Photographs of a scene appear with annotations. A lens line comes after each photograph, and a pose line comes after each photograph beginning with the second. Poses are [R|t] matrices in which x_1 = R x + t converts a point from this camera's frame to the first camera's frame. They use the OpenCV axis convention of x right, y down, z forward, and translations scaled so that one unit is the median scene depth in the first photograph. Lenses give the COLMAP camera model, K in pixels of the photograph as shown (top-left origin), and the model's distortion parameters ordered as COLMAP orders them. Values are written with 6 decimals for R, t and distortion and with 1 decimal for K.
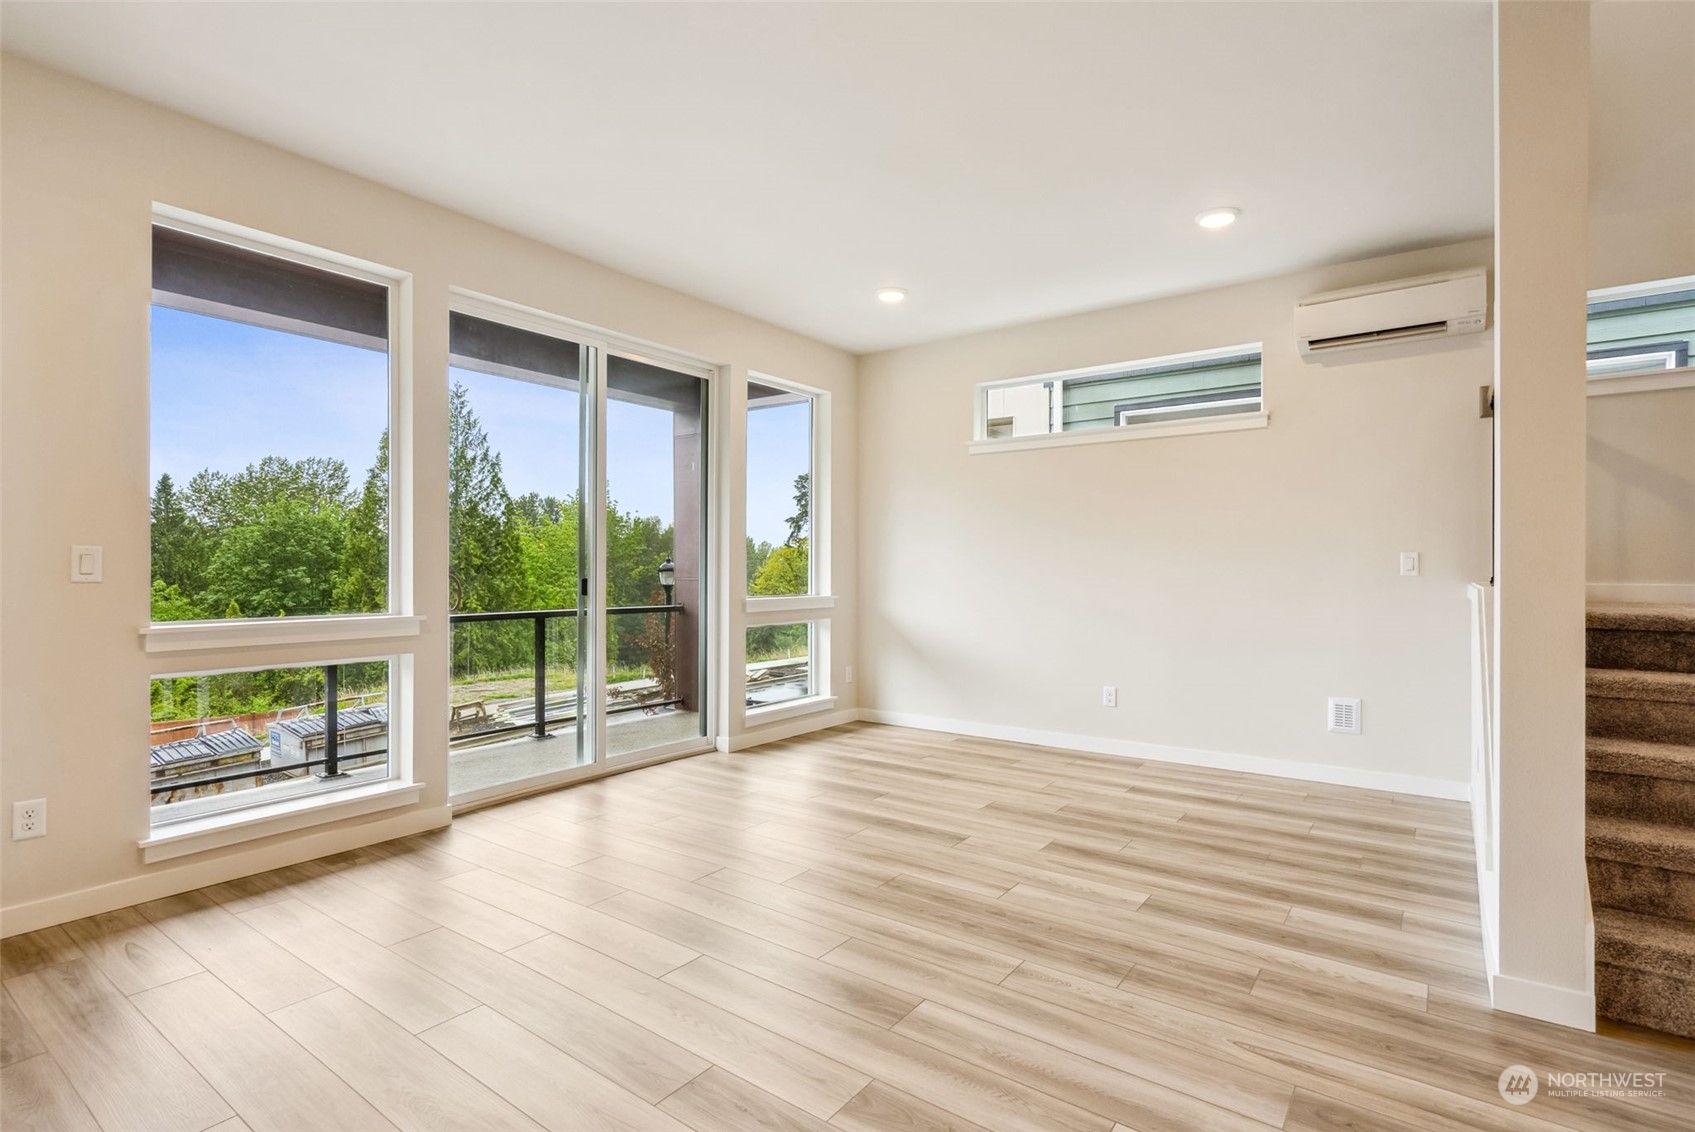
lens RADIAL K [[815.4, 0, 852.4], [0, 815.4, 567.4], [0, 0, 1]] dist [0.001632, 0.000437]
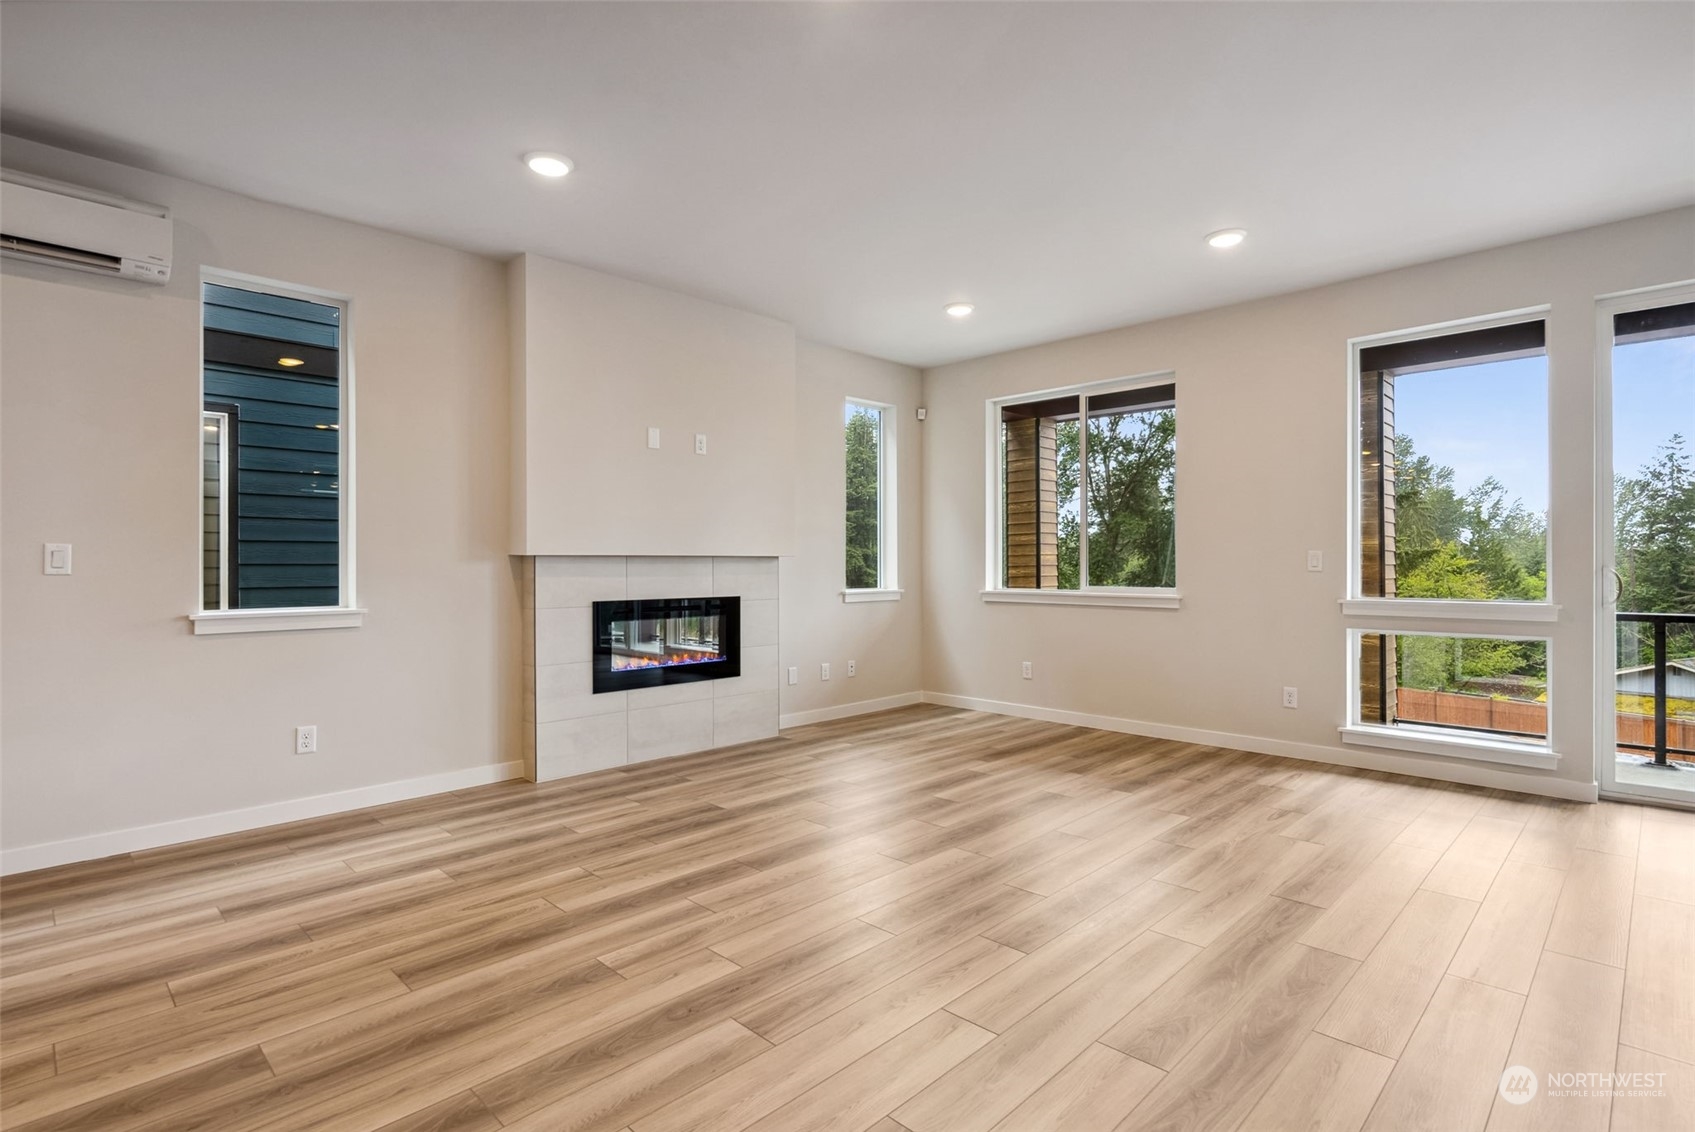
lens RADIAL K [[815.4, 0, 852.4], [0, 815.4, 567.4], [0, 0, 1]] dist [0.001632, 0.000437]
pose [[-0.160852, 0.000537, -0.986978, 0.767876], [0.008911, 0.999960, -0.000908, -0.006989], [0.986938, -0.008942, -0.160851, 0.204482]]
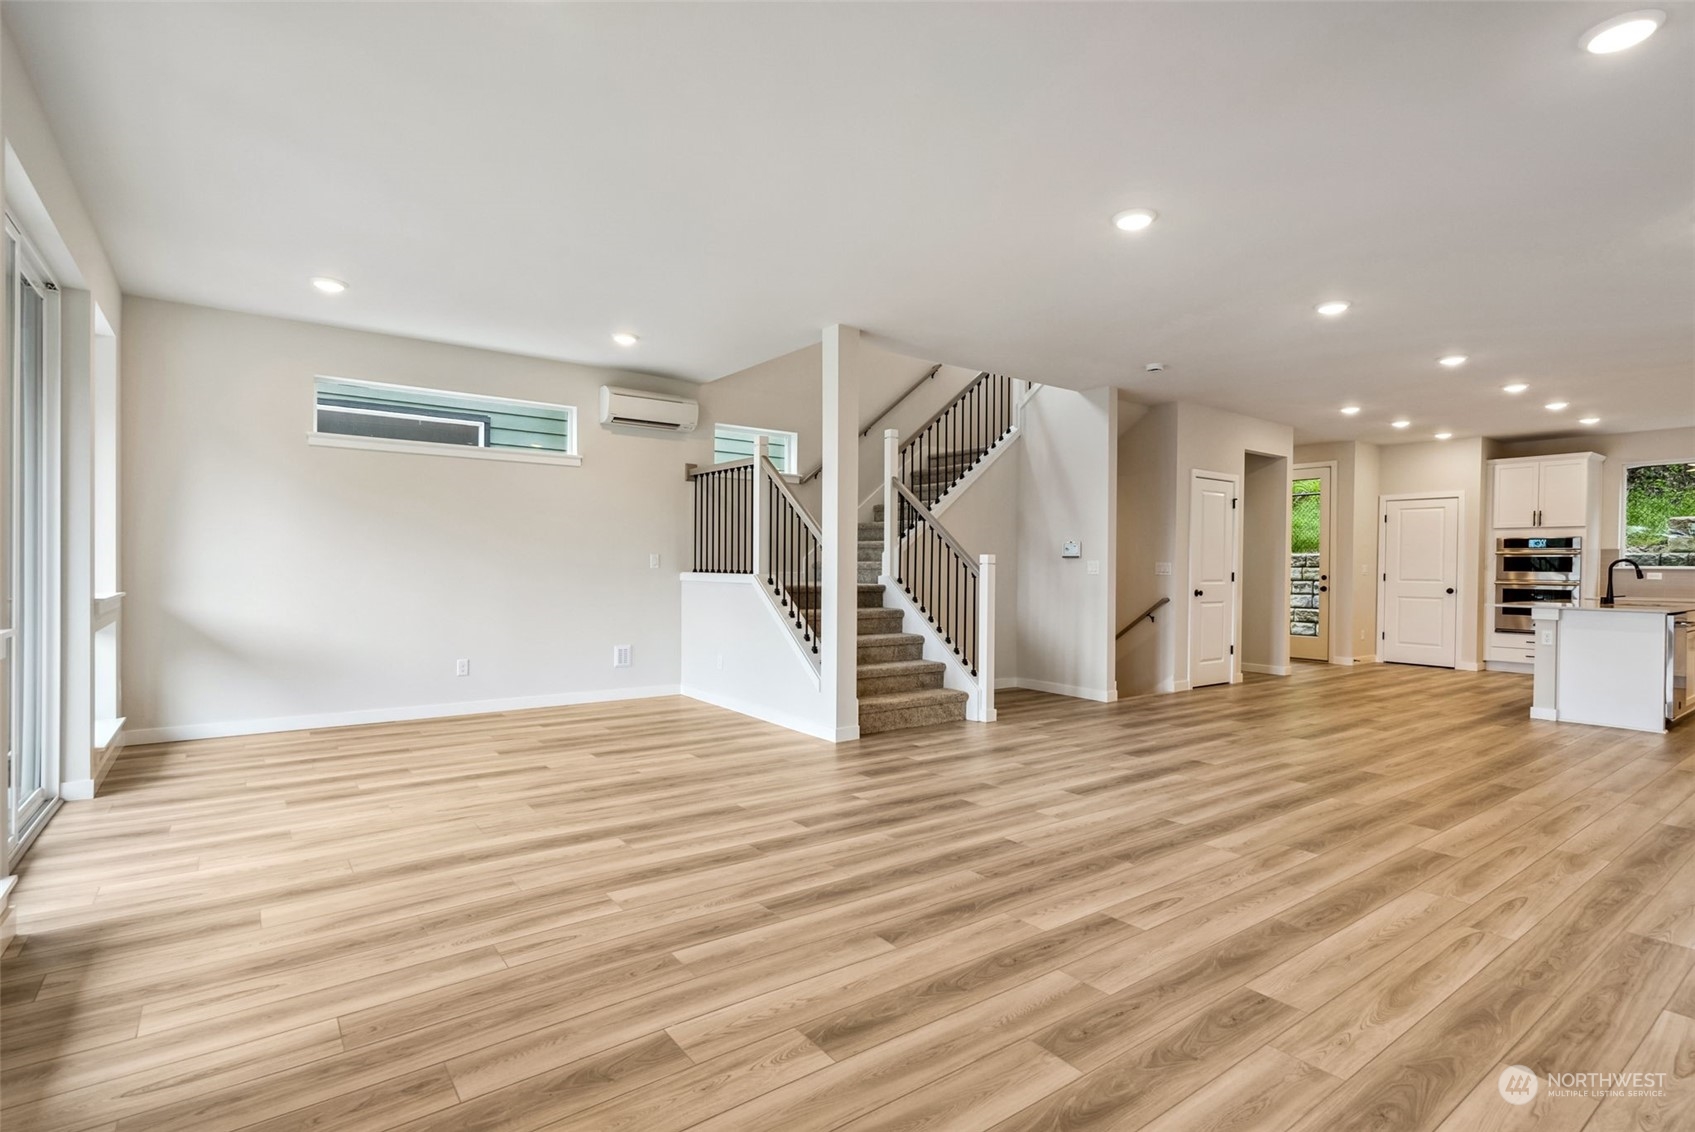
lens RADIAL K [[815.4, 0, 852.4], [0, 815.4, 567.4], [0, 0, 1]] dist [0.001632, 0.000437]
pose [[0.302252, -0.001819, 0.953226, -0.950698], [-0.018040, 0.999808, 0.007628, -0.014620], [-0.953057, -0.019502, 0.302161, 0.117193]]
